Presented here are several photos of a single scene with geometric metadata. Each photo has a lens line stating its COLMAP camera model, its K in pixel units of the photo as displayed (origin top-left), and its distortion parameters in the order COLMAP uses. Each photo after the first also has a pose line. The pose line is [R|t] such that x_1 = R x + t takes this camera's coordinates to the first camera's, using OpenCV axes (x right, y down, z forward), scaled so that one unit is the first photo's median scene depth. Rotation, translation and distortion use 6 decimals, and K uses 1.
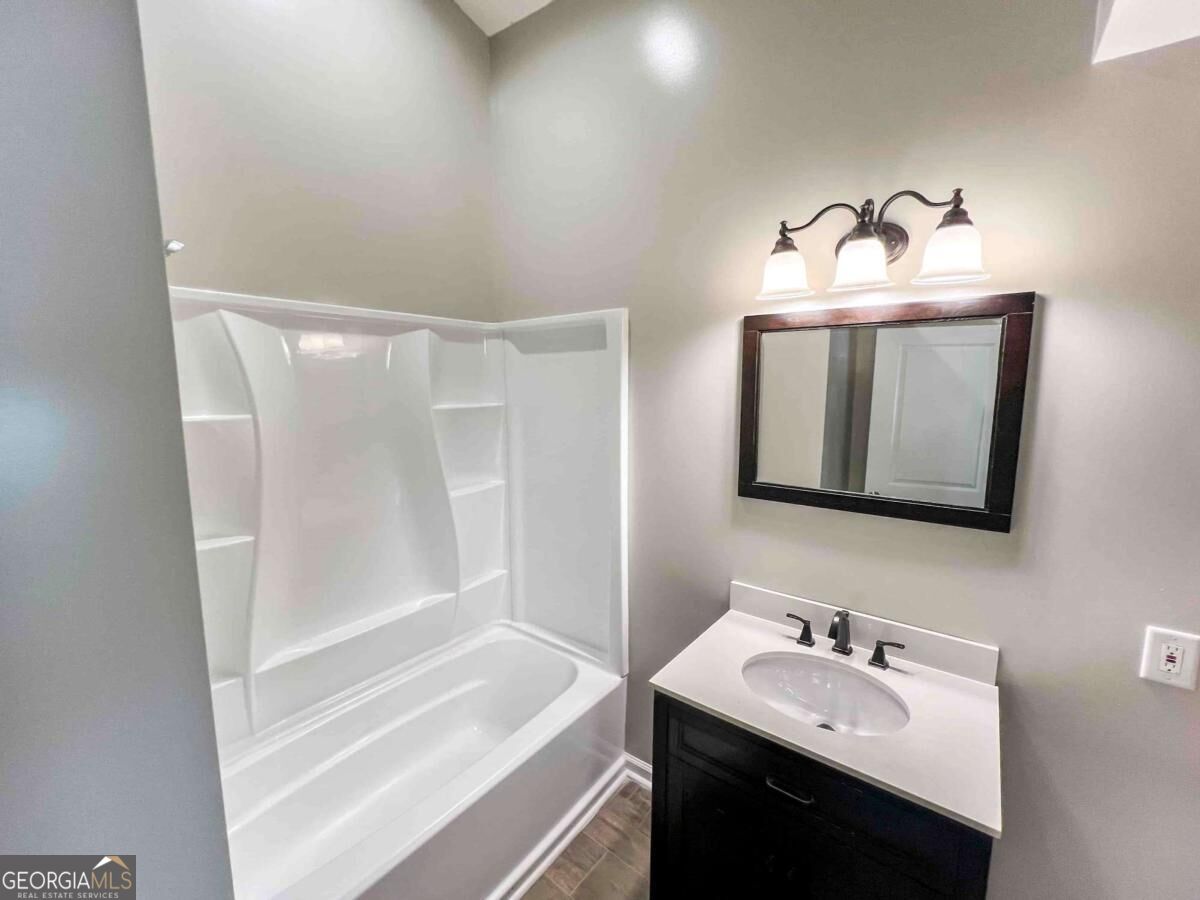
lens RADIAL K [[494.9, 0, 604.0], [0, 494.9, 451.2], [0, 0, 1]] dist [-0.002137, -0.000143]
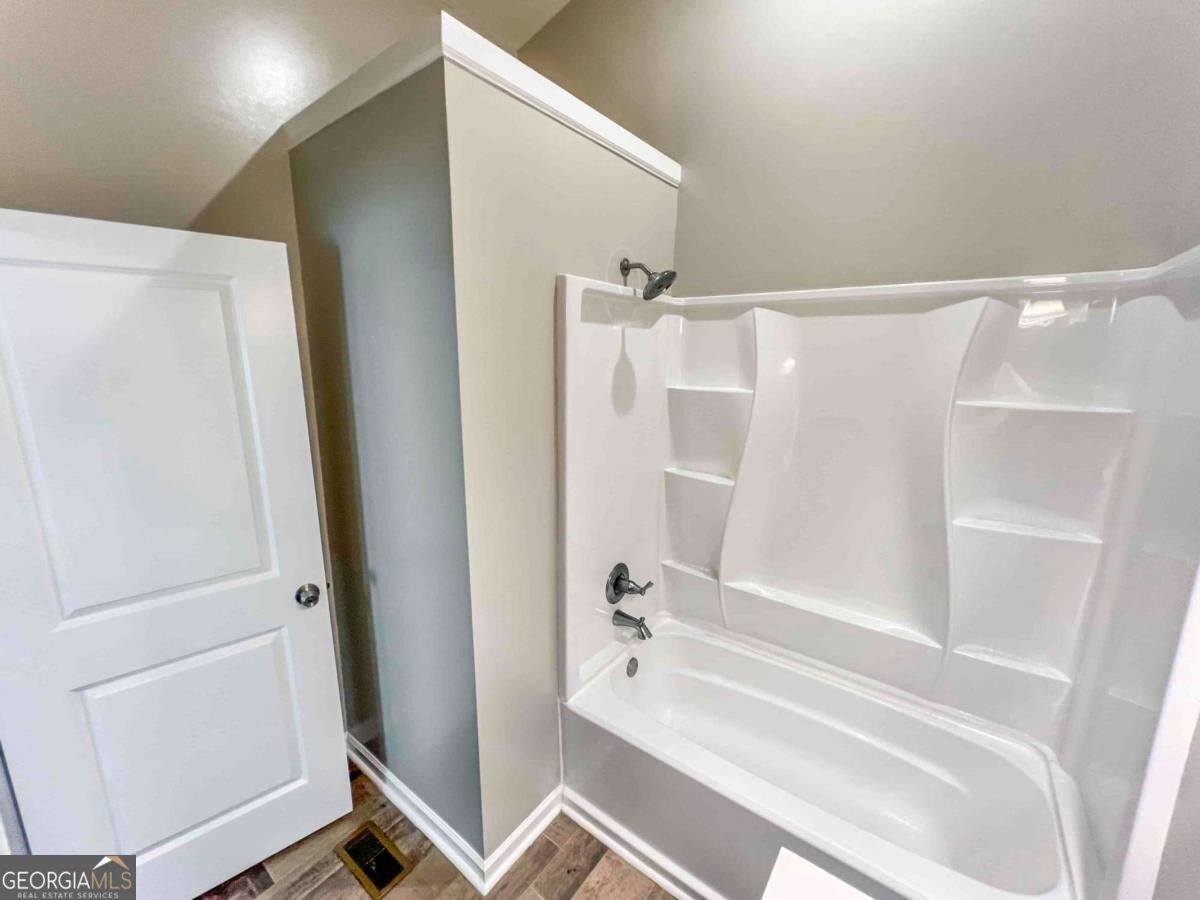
lens RADIAL K [[494.9, 0, 604.0], [0, 494.9, 451.2], [0, 0, 1]] dist [-0.002137, -0.000143]
pose [[0.026447, 0.198755, -0.979692, 0.394100], [-0.143543, 0.970634, 0.193042, -0.083099], [0.989291, 0.135522, 0.054200, 0.423060]]
